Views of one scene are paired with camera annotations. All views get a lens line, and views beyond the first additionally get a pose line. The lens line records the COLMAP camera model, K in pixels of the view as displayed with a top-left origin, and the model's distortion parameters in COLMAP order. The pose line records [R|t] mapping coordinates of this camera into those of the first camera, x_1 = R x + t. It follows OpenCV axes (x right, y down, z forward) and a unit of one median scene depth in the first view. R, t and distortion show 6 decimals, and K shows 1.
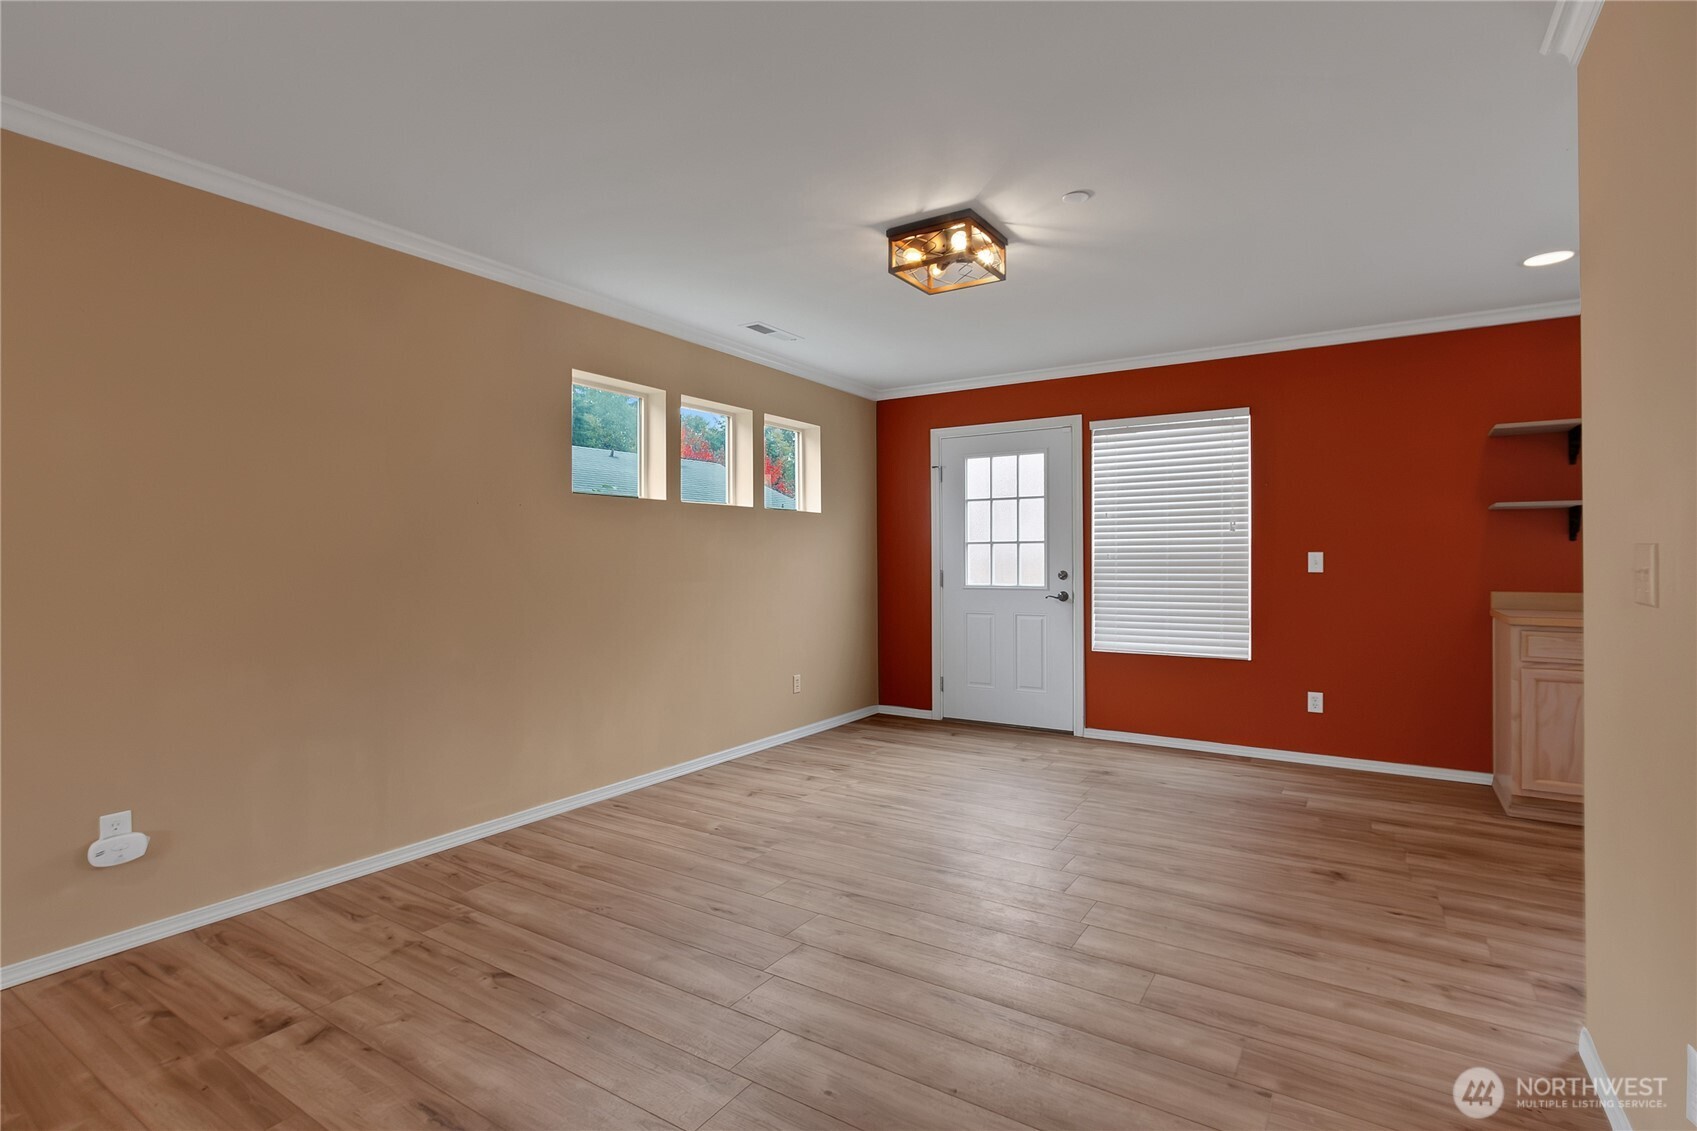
lens RADIAL K [[838.1, 0, 854.6], [0, 838.1, 560.2], [0, 0, 1]] dist [-0.002390, 0.000104]
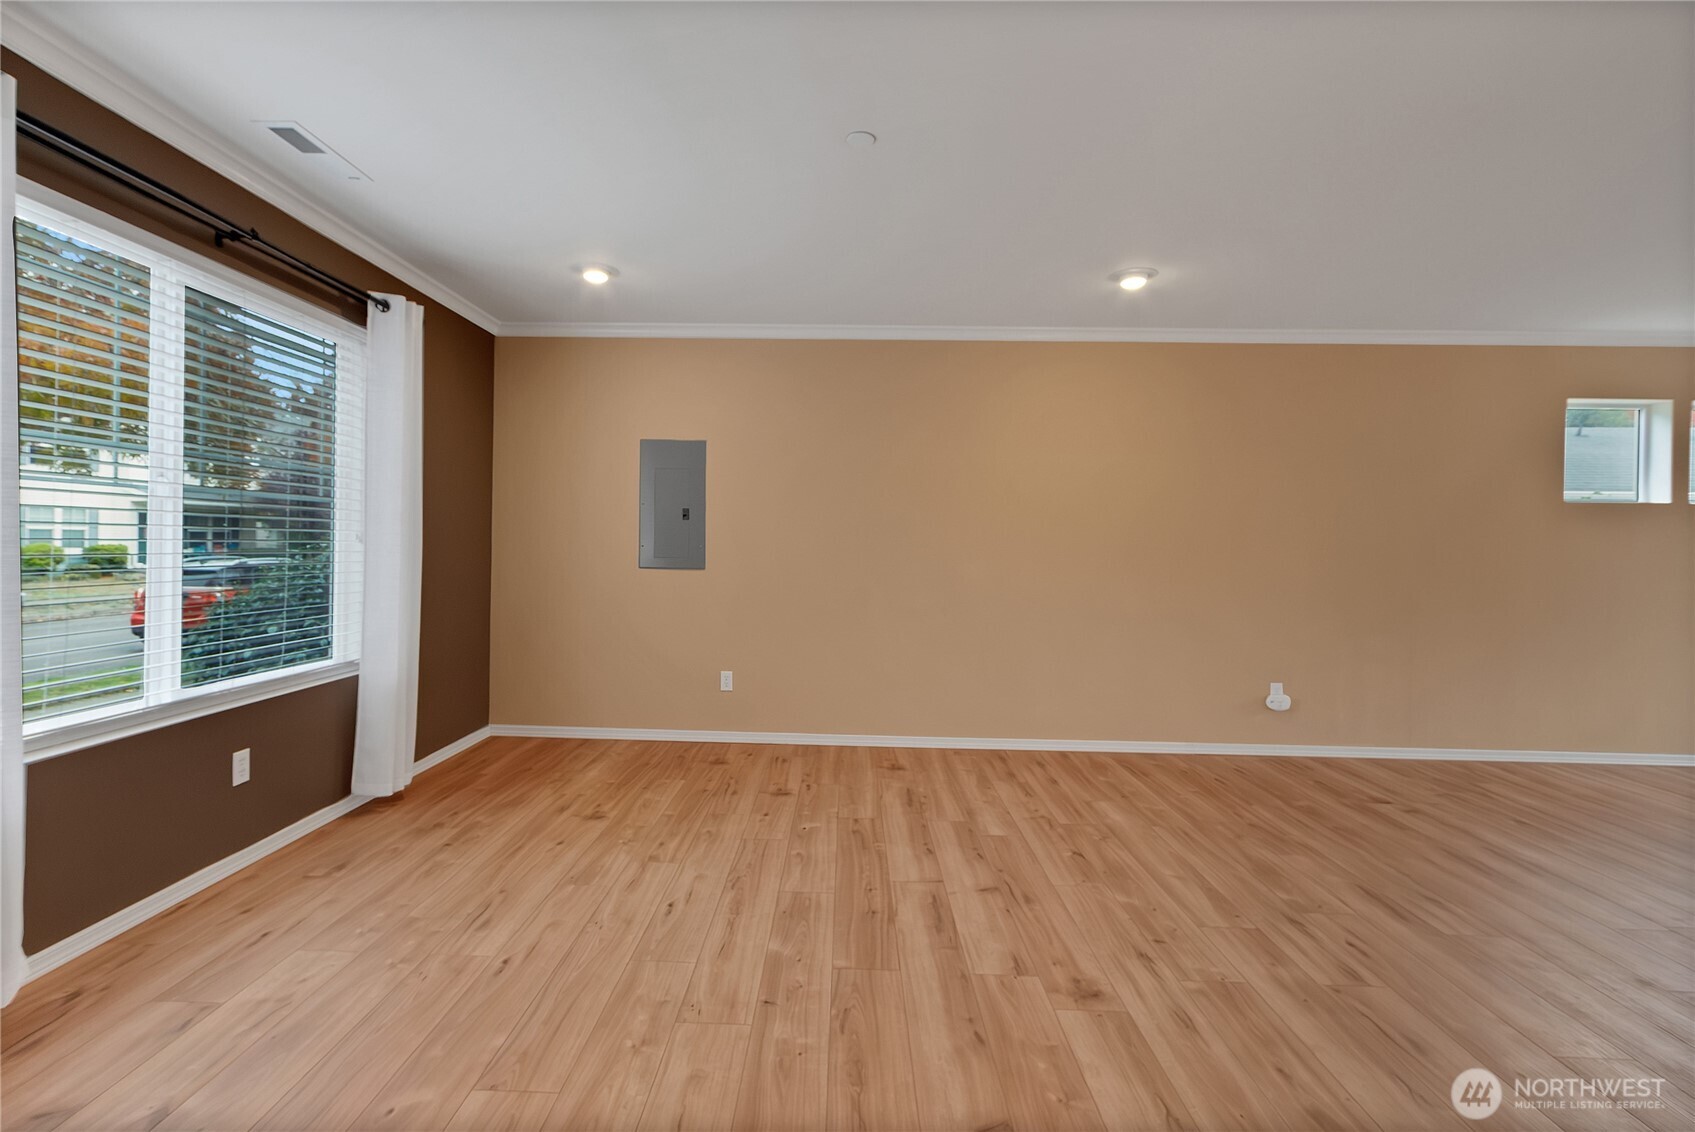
lens RADIAL K [[837.1, 0, 849.4], [0, 837.1, 548.1], [0, 0, 1]] dist [-0.002390, 0.000104]
pose [[0.547157, 0.014599, -0.836902, 0.079812], [-0.018219, 0.999819, 0.005529, 0.000247], [0.836831, 0.012222, 0.547324, -0.389041]]
